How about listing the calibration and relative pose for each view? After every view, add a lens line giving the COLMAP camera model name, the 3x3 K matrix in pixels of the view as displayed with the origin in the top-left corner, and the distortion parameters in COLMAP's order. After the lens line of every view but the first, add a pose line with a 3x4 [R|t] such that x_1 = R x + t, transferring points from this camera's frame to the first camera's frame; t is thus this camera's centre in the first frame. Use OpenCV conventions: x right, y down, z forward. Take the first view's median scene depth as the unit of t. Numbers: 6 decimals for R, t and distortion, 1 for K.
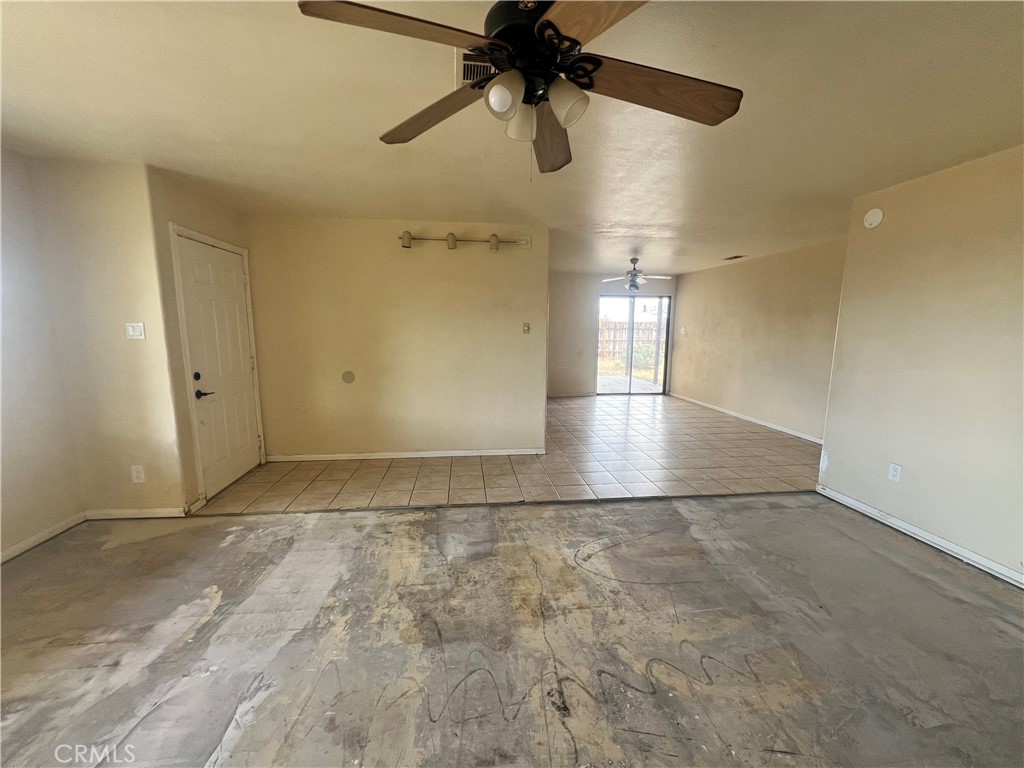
lens RADIAL K [[408.9, 0, 512.2], [0, 408.9, 381.9], [0, 0, 1]] dist [-0.000971, -0.000261]
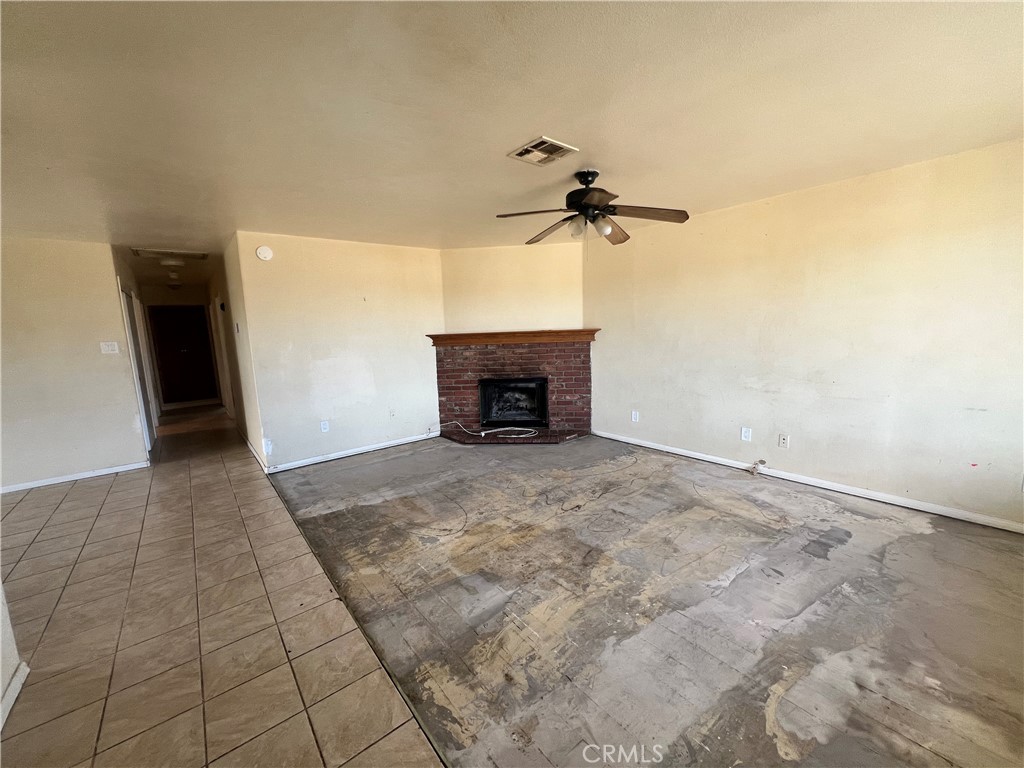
lens RADIAL K [[408.9, 0, 511.6], [0, 408.9, 384.1], [0, 0, 1]] dist [-0.000971, -0.000261]
pose [[-0.531642, -0.111786, 0.839560, -0.943420], [0.148467, 0.963604, 0.222317, -0.224718], [-0.833855, 0.242840, -0.495696, 1.473660]]
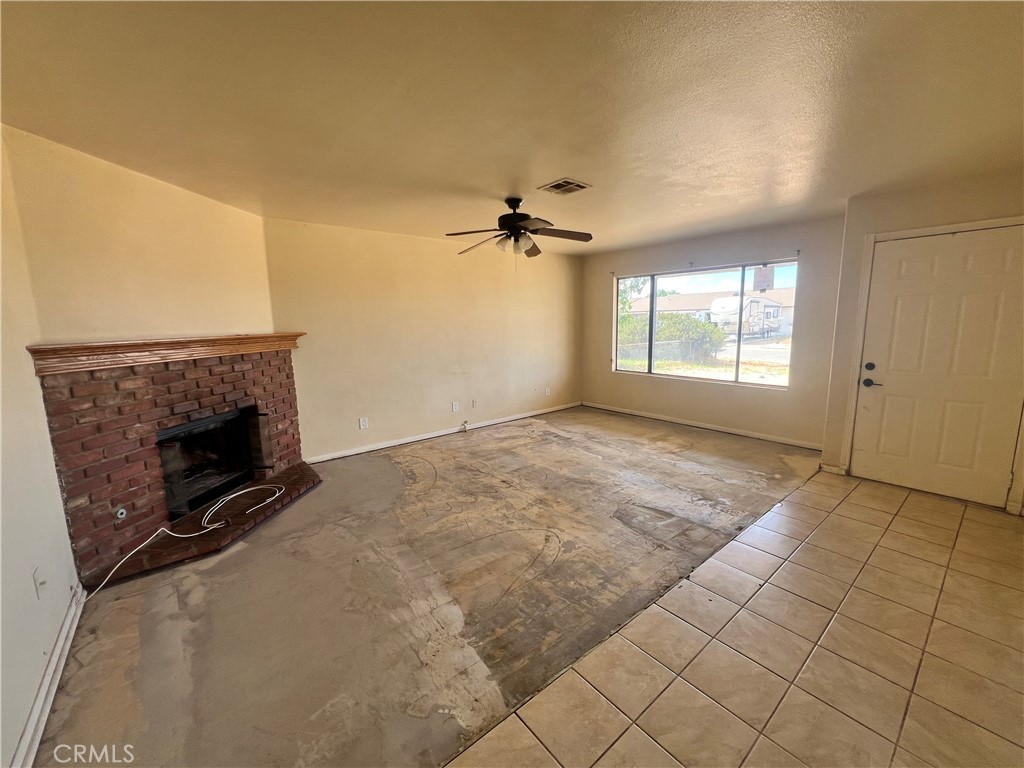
lens RADIAL K [[408.9, 0, 514.4], [0, 408.9, 384.9], [0, 0, 1]] dist [-0.000971, -0.000261]
pose [[-0.841881, 0.087007, -0.532603, 0.889179], [-0.067253, 0.962310, 0.263510, -0.266948], [0.535456, 0.257663, -0.804299, 1.915822]]
